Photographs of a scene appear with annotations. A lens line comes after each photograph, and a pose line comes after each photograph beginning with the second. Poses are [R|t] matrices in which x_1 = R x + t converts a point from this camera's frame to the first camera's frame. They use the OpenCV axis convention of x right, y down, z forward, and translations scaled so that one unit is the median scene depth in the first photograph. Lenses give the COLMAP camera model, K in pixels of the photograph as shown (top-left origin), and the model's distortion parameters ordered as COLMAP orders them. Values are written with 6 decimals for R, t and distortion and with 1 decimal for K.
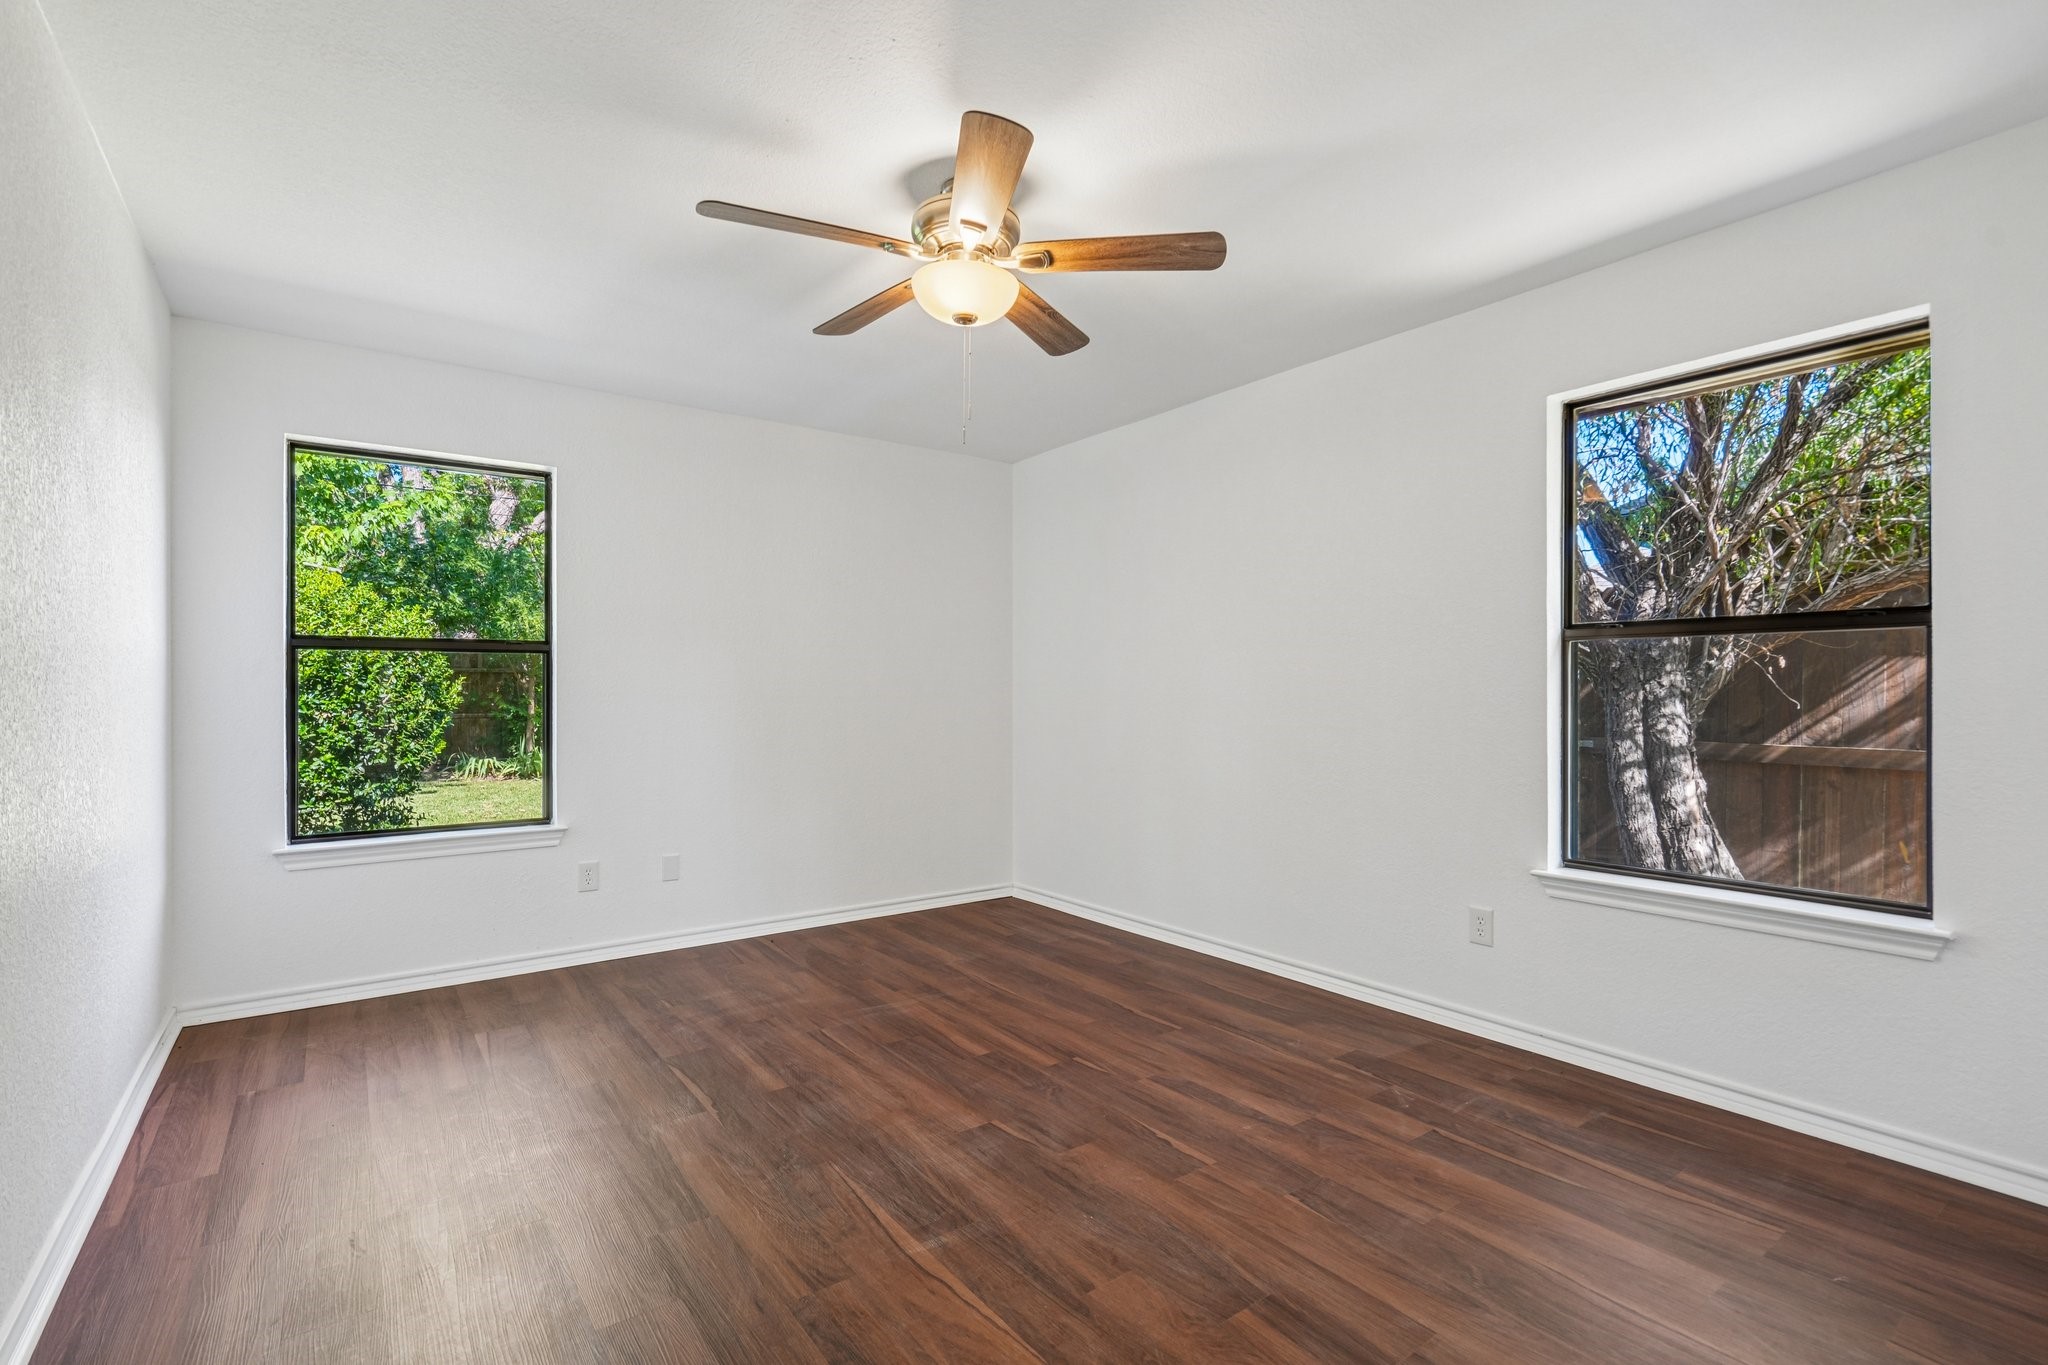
lens RADIAL K [[953.3, 0, 1019.7], [0, 953.3, 689.6], [0, 0, 1]] dist [-0.001003, 0.000109]
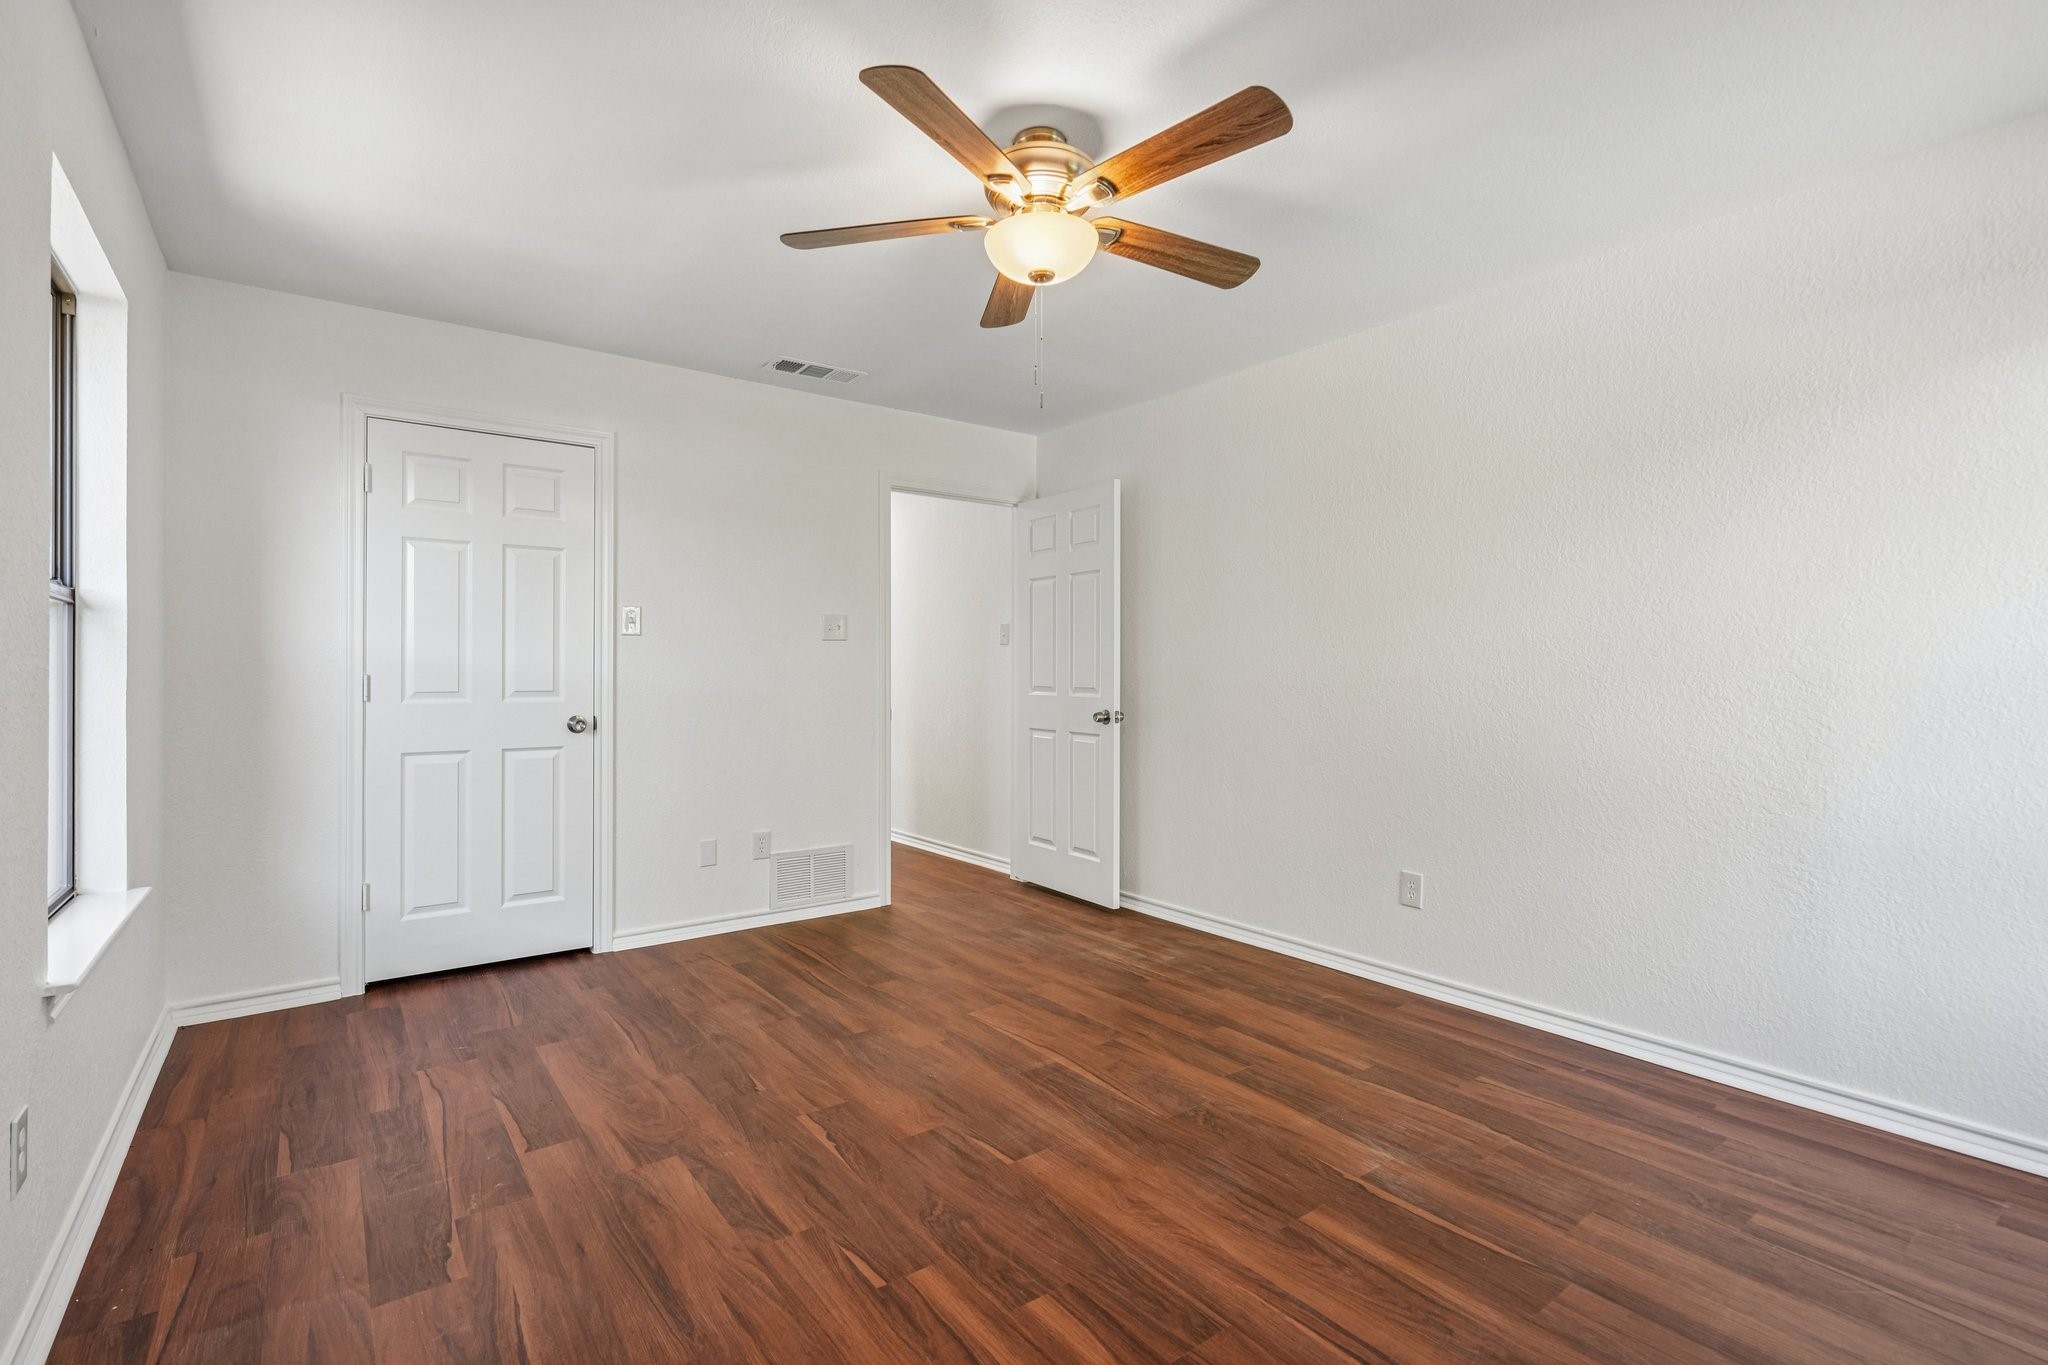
lens RADIAL K [[953.3, 0, 1019.7], [0, 953.3, 689.6], [0, 0, 1]] dist [-0.001003, 0.000109]
pose [[-0.999910, -0.001214, -0.013374, -0.024077], [-0.001381, 0.999921, 0.012472, 0.008867], [0.013357, 0.012489, -0.999833, 1.921295]]
